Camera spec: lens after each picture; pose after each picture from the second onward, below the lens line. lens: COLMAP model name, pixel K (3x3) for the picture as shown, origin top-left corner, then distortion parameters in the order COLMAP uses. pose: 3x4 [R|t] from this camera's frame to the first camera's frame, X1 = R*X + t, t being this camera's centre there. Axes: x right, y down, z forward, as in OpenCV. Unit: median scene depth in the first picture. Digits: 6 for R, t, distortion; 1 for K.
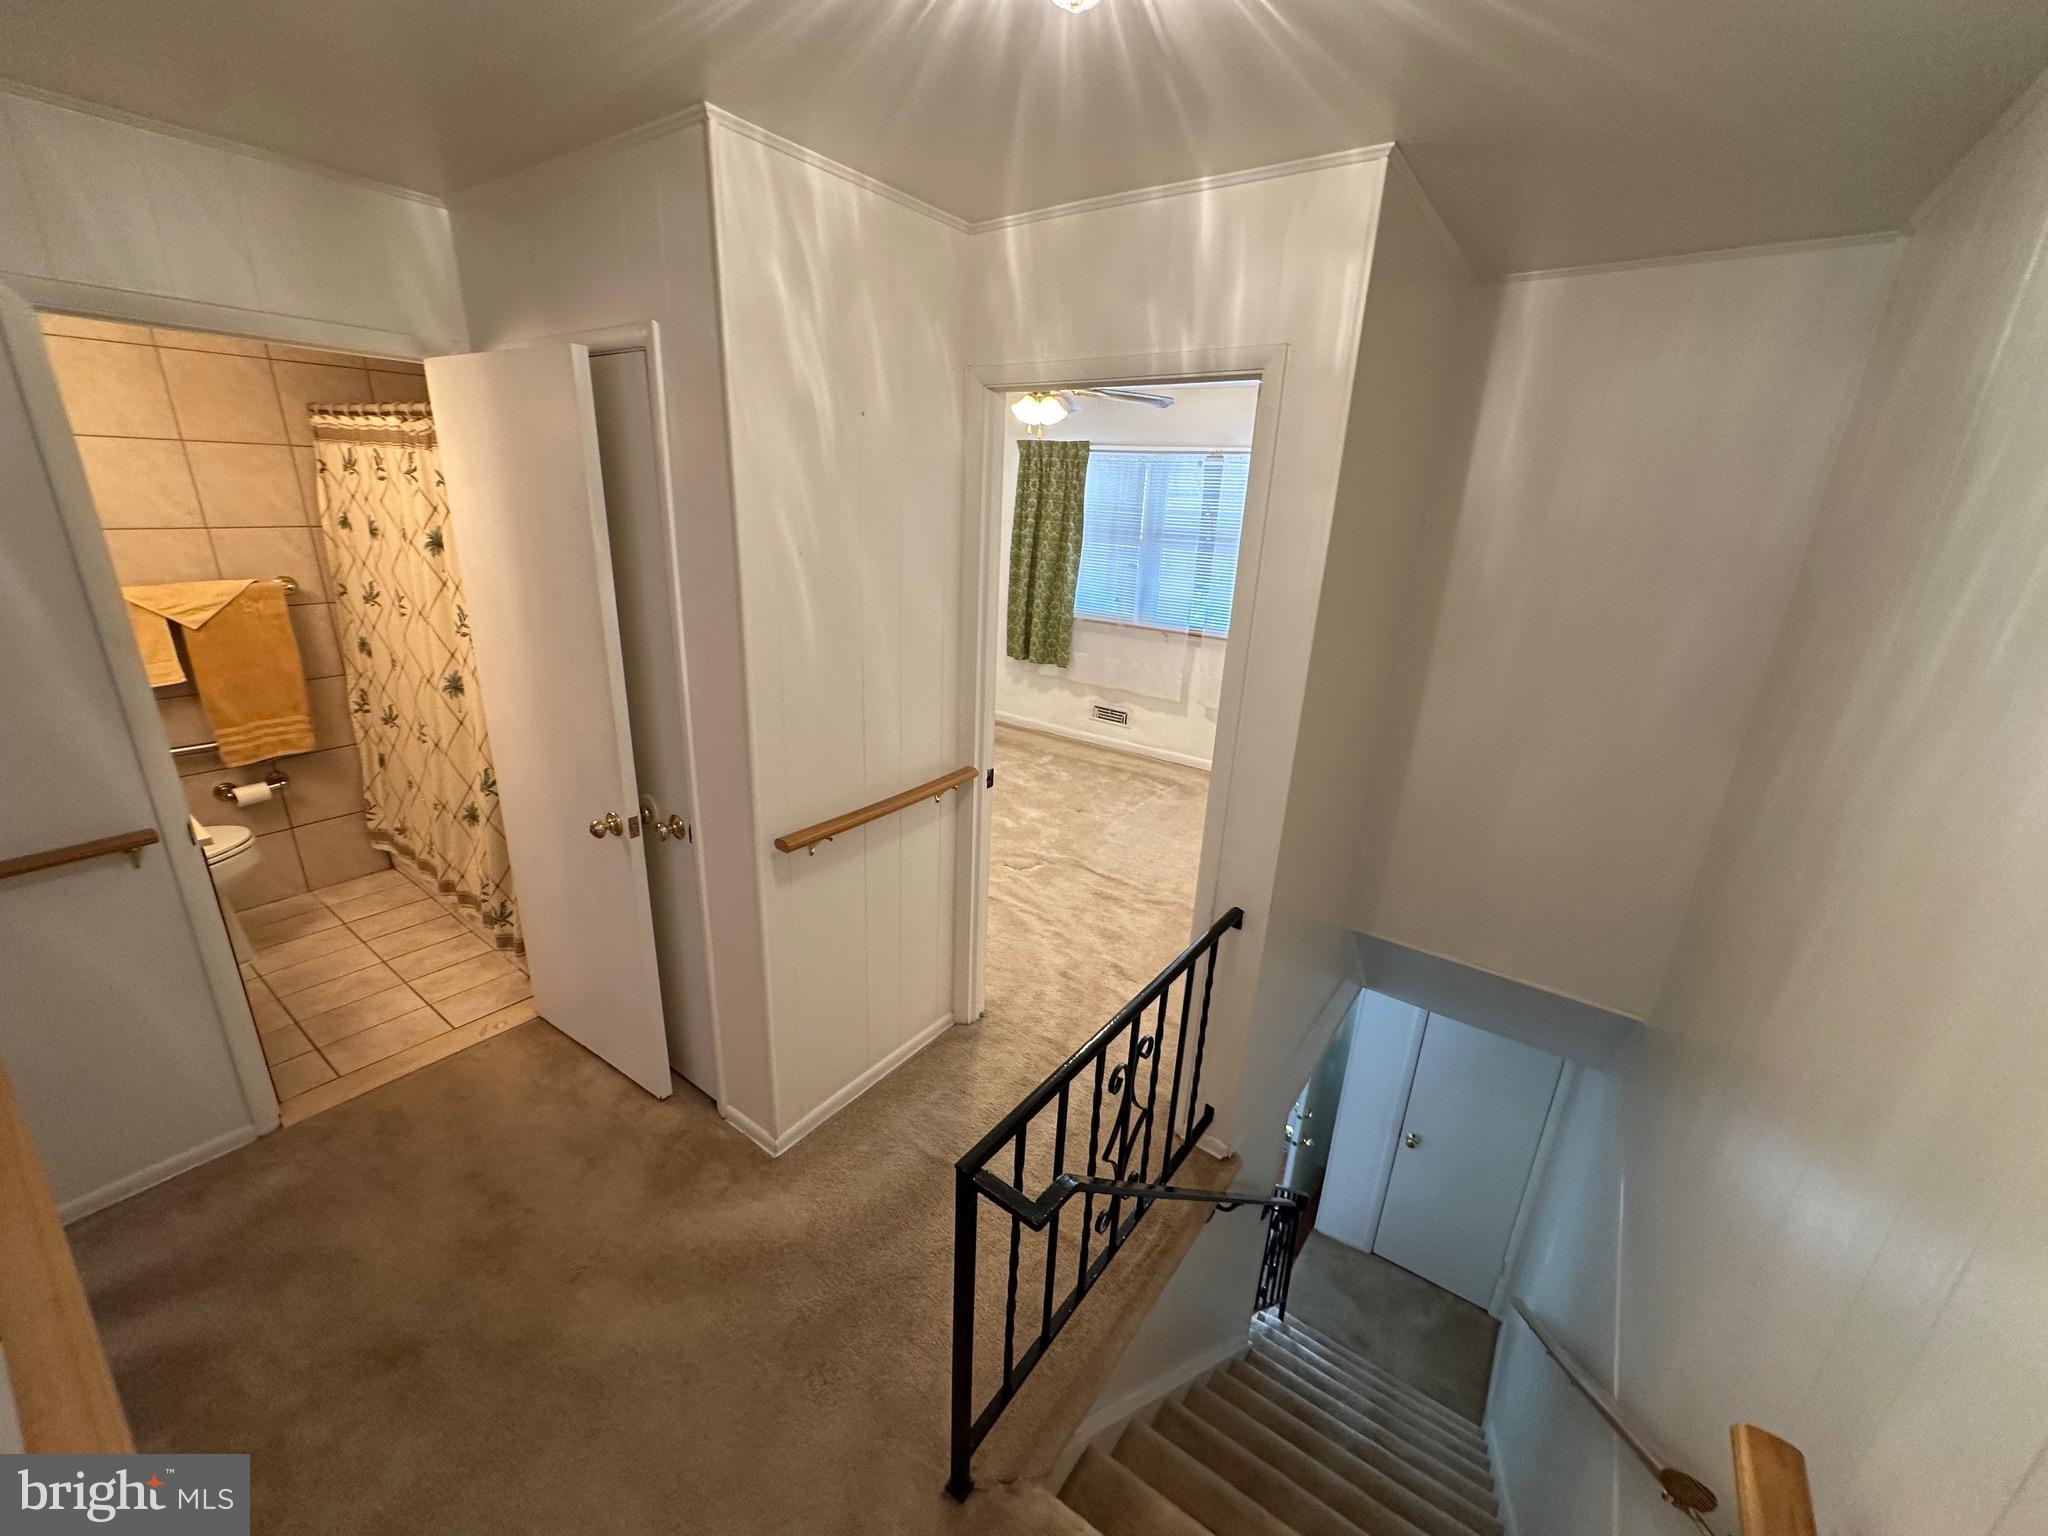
lens RADIAL K [[821.3, 0, 1014.3], [0, 821.3, 779.1], [0, 0, 1]] dist [-0.005866, 0.001274]
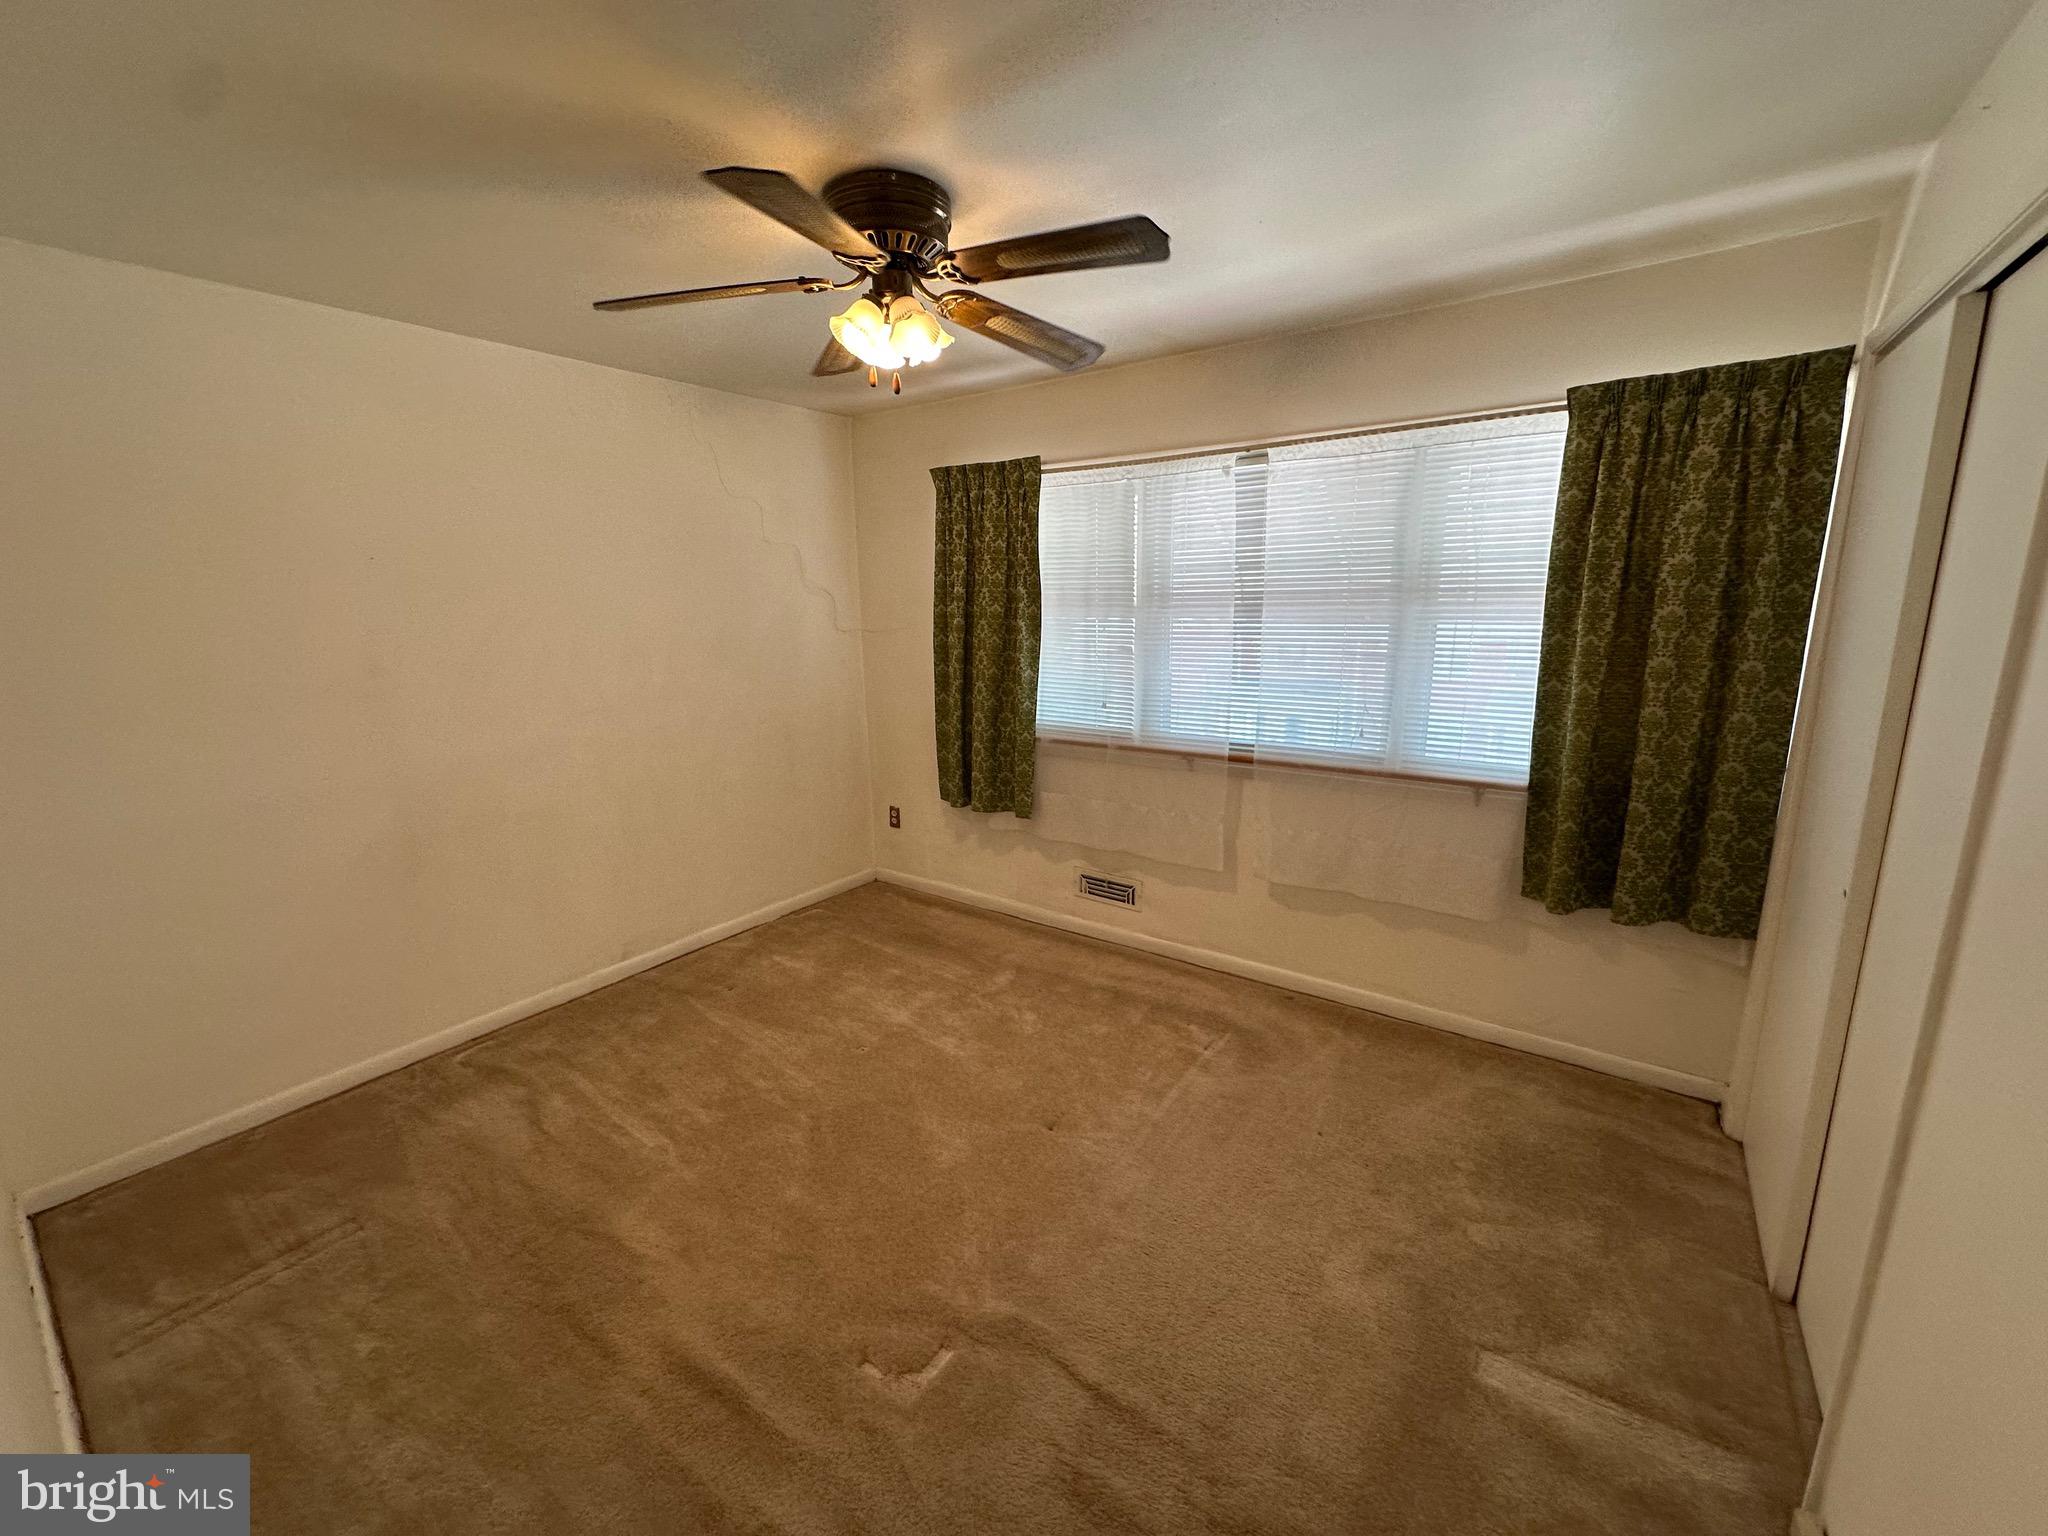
lens RADIAL K [[821.3, 0, 1022.7], [0, 821.3, 770.2], [0, 0, 1]] dist [-0.005866, 0.001274]
pose [[0.998318, -0.057953, -0.001584, 0.063605], [0.057272, 0.990090, -0.128225, -0.096944], [0.009000, 0.127919, 0.991744, 0.403639]]
